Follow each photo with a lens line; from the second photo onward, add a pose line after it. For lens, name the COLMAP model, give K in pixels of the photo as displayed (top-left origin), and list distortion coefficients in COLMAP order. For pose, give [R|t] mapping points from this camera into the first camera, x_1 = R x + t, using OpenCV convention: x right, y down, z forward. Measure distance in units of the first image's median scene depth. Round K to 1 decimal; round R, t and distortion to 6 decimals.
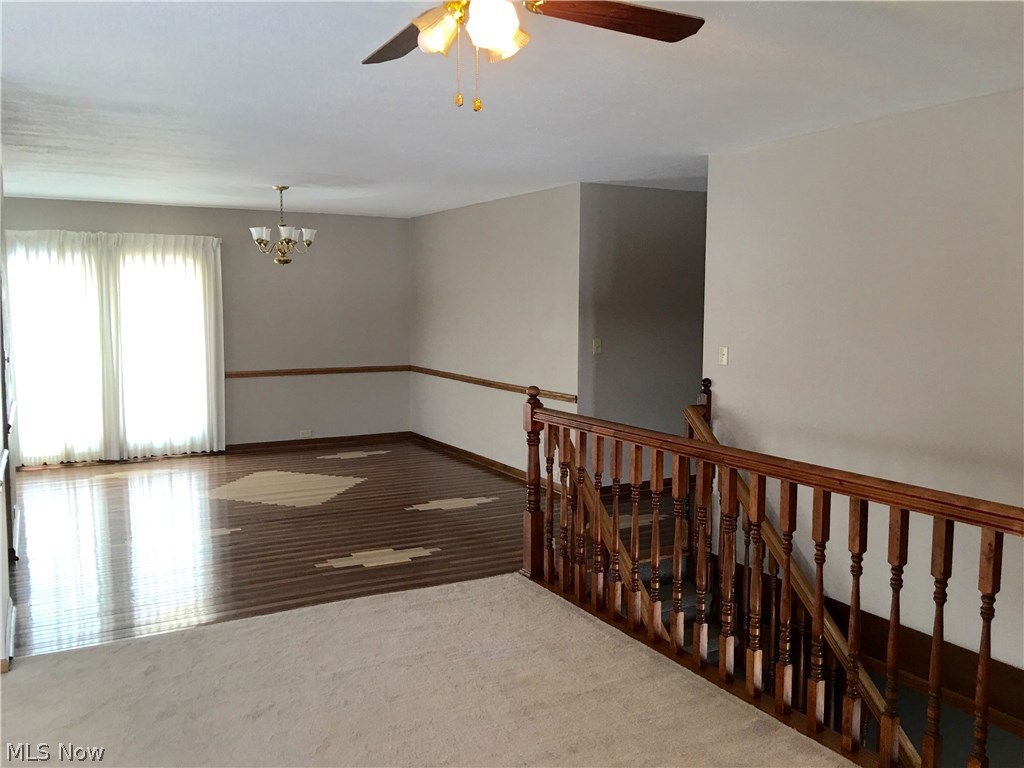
lens RADIAL K [[866.9, 0, 512.0], [0, 866.9, 384.0], [0, 0, 1]] dist [-0.001956, -0.004364]
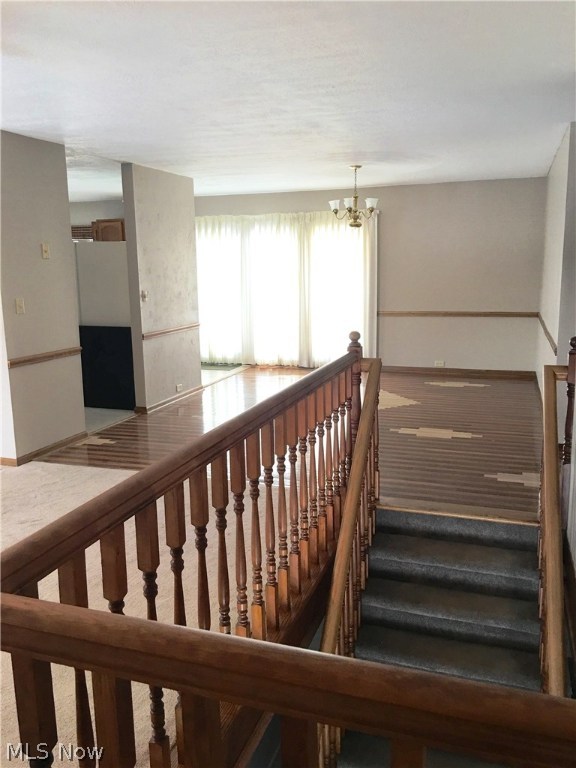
lens RADIAL K [[650.2, 0, 272.6], [0, 650.2, 370.3], [0, 0, 1]] dist [-0.001956, -0.004364]
pose [[0.663009, 0.115114, -0.739708, 0.334391], [-0.062637, 0.993172, 0.098415, -0.013112], [0.745986, -0.018917, 0.665692, 0.223706]]
